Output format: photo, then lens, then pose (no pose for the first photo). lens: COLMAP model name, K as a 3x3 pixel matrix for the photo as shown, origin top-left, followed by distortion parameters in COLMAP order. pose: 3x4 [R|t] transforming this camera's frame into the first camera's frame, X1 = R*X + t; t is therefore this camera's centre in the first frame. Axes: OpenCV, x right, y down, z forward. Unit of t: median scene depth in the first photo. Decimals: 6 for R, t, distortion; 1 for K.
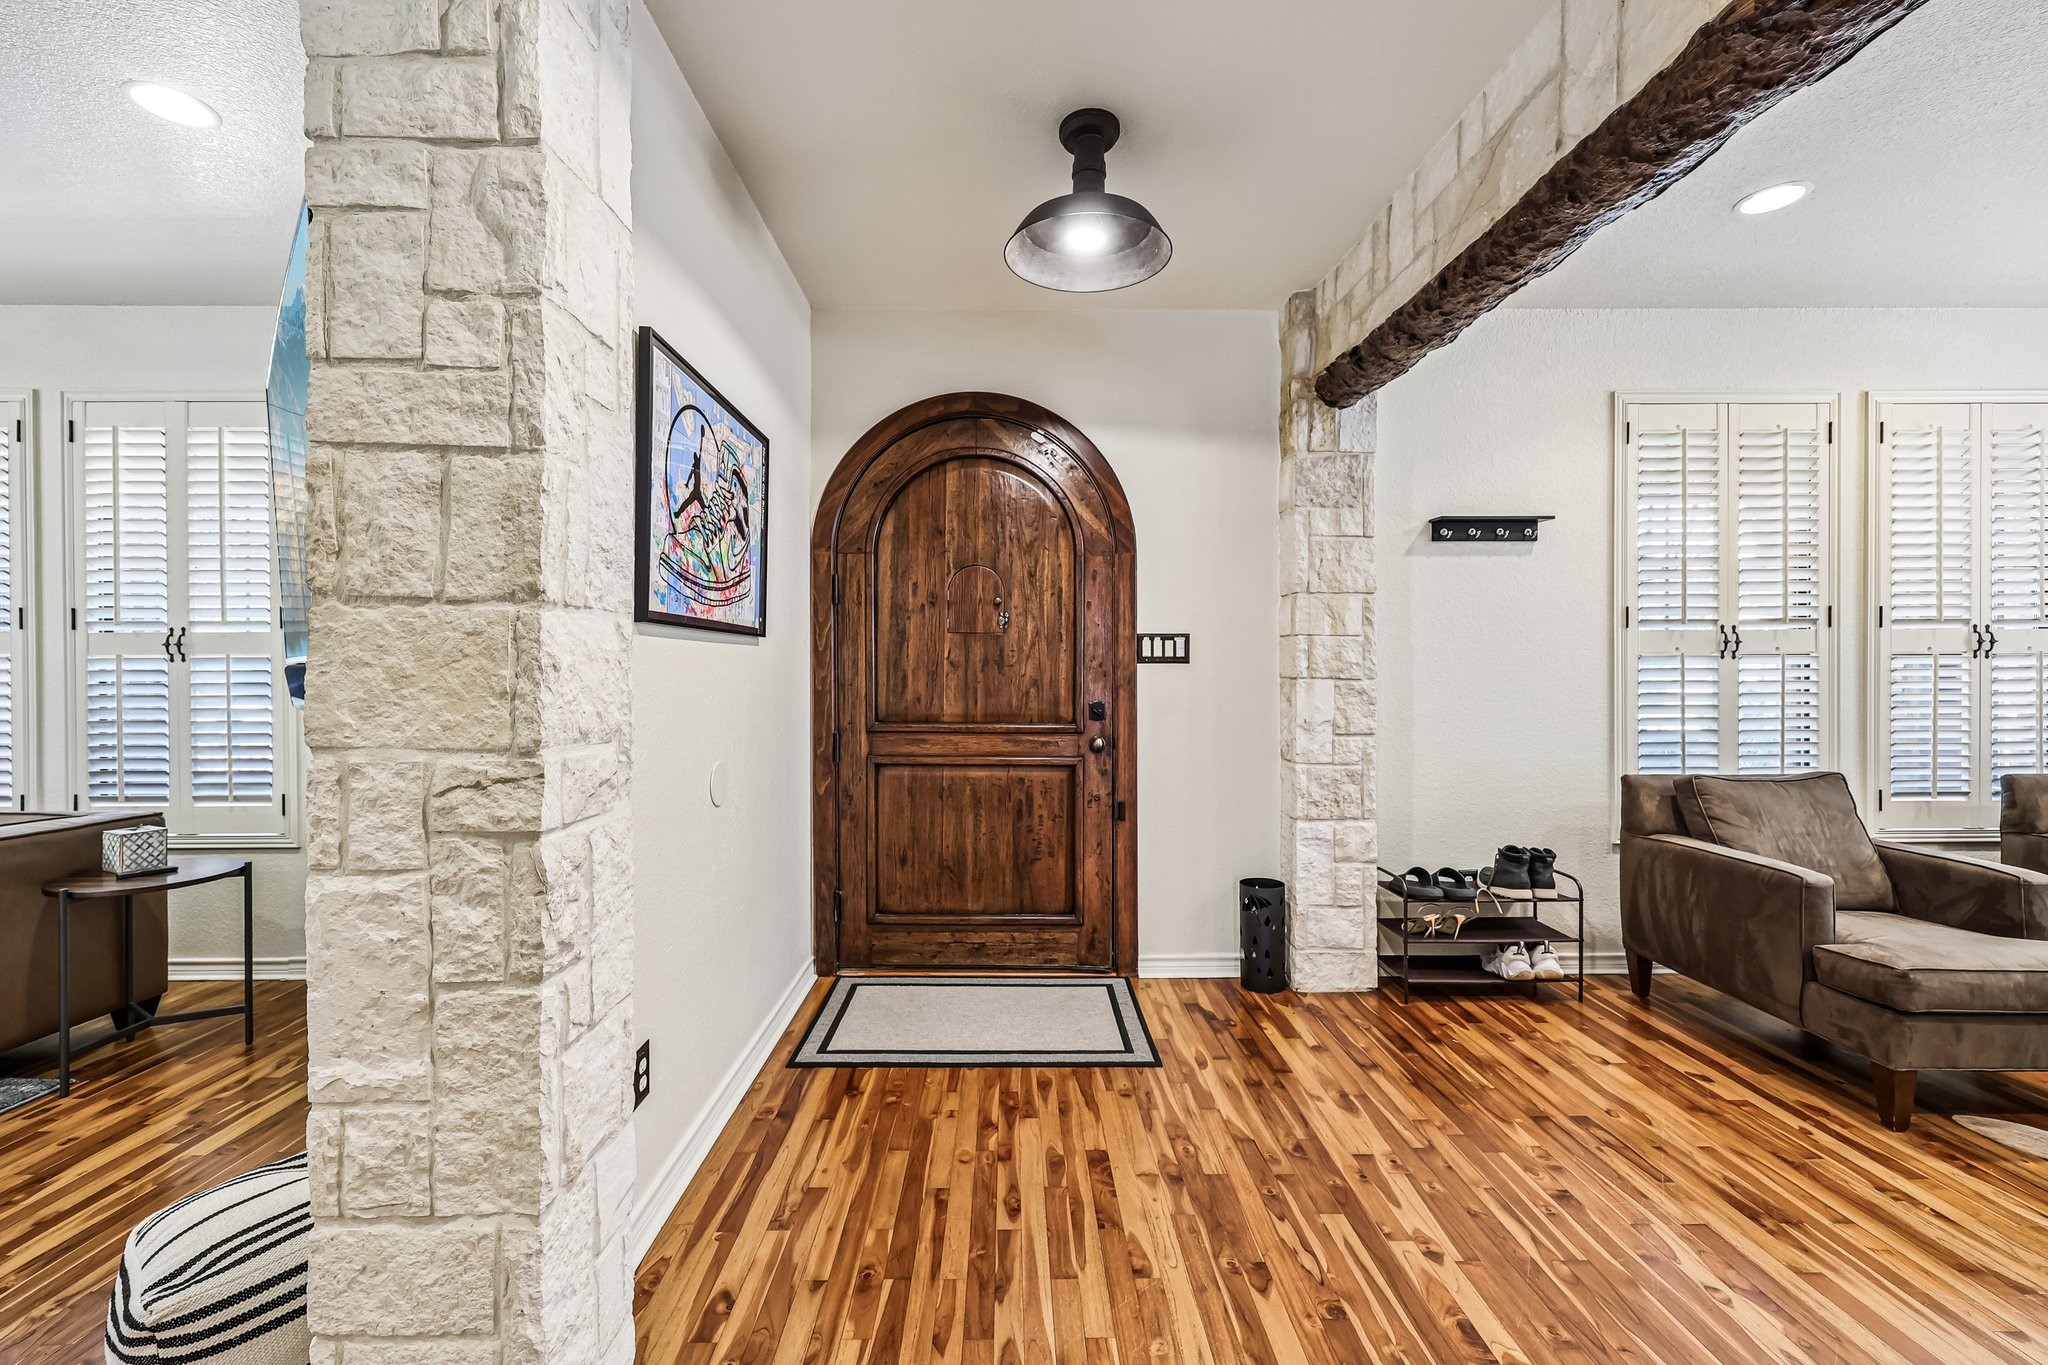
lens RADIAL K [[827.9, 0, 1025.6], [0, 827.9, 675.2], [0, 0, 1]] dist [-0.000697, 0.000813]
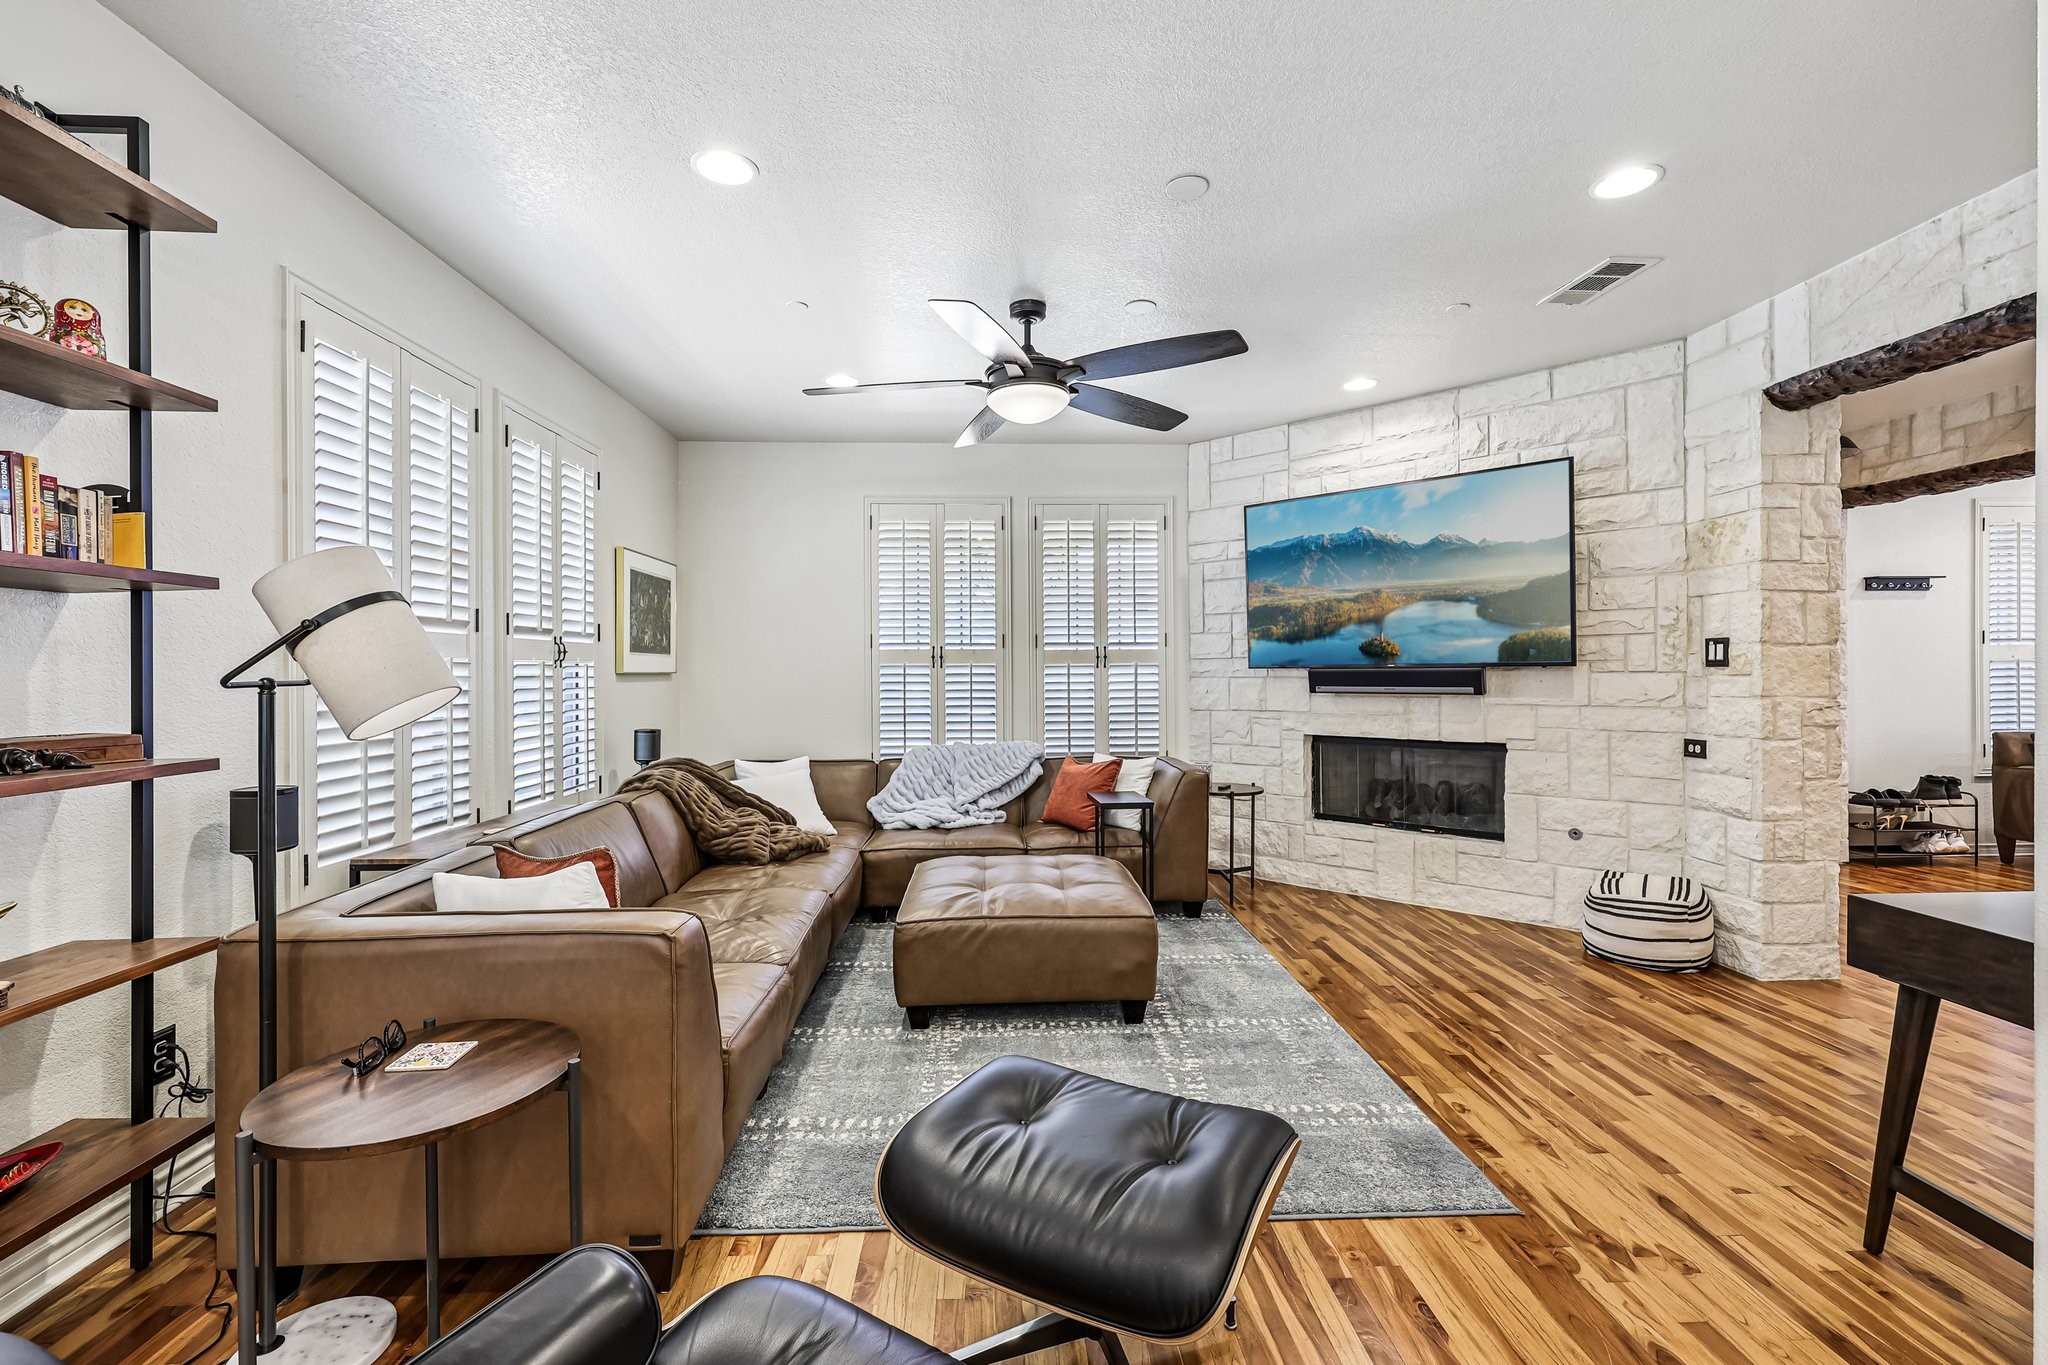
lens RADIAL K [[857.5, 0, 1022.0], [0, 857.5, 679.4], [0, 0, 1]] dist [0.001897, 0.000142]
pose [[0.999889, -0.004391, 0.014250, -3.449792], [0.004430, 0.999987, -0.002653, 0.026224], [-0.014238, 0.002716, 0.999895, -1.924129]]
